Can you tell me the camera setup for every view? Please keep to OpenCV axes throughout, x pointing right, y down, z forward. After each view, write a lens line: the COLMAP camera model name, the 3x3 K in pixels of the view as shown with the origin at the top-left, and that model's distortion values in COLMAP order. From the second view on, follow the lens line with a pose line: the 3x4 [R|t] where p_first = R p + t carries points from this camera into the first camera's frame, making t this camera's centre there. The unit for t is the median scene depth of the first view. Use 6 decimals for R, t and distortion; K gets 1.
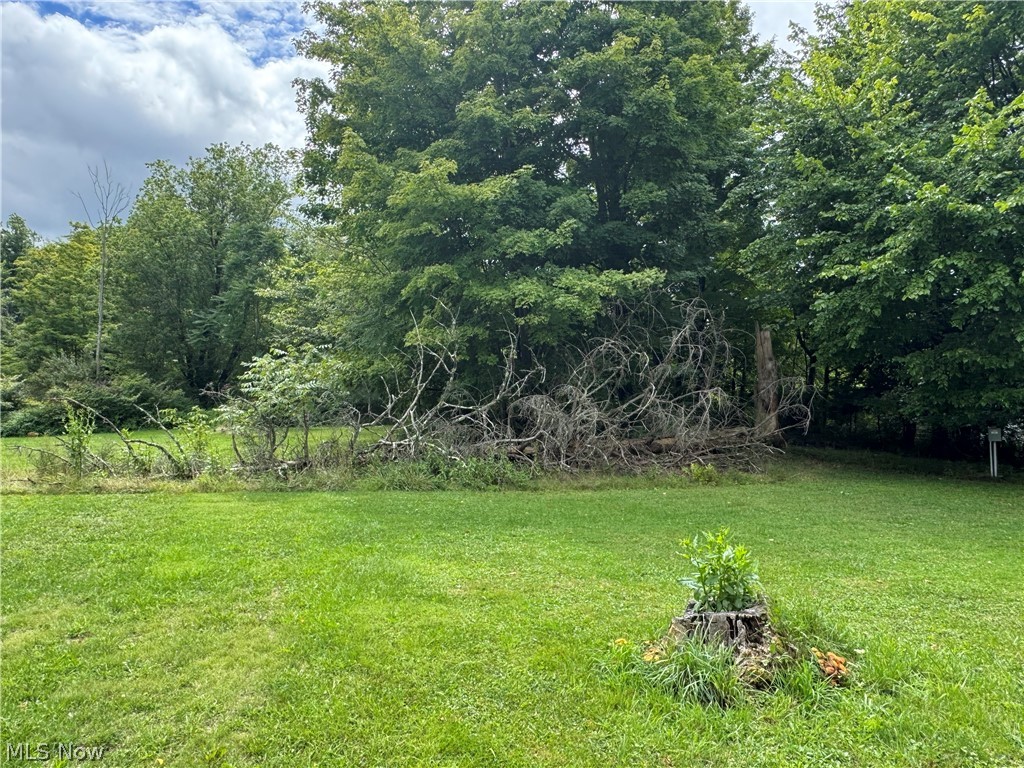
lens RADIAL K [[714.4, 0, 512.0], [0, 714.4, 384.0], [0, 0, 1]] dist [0.004393, -0.004394]
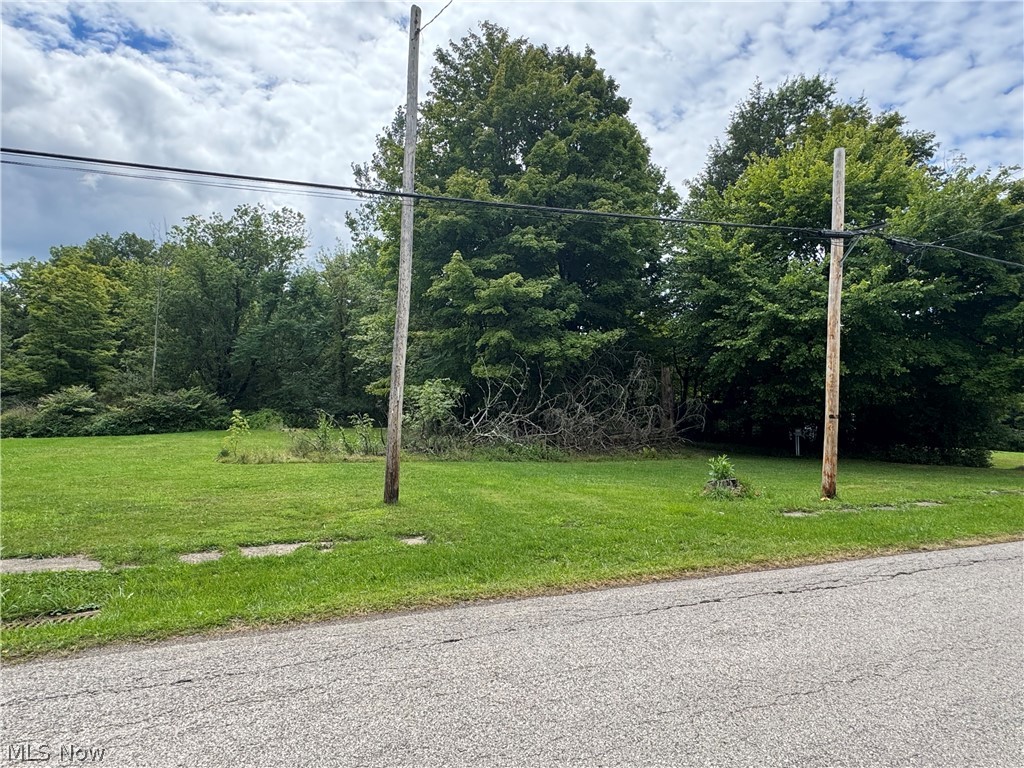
lens RADIAL K [[615.3, 0, 512.0], [0, 615.3, 384.0], [0, 0, 1]] dist [-0.020246, 0.000314]
pose [[0.986843, 0.013247, 0.161135, -0.310628], [-0.010379, 0.999773, -0.018624, -0.013367], [-0.161345, 0.016707, 0.986757, -0.438130]]
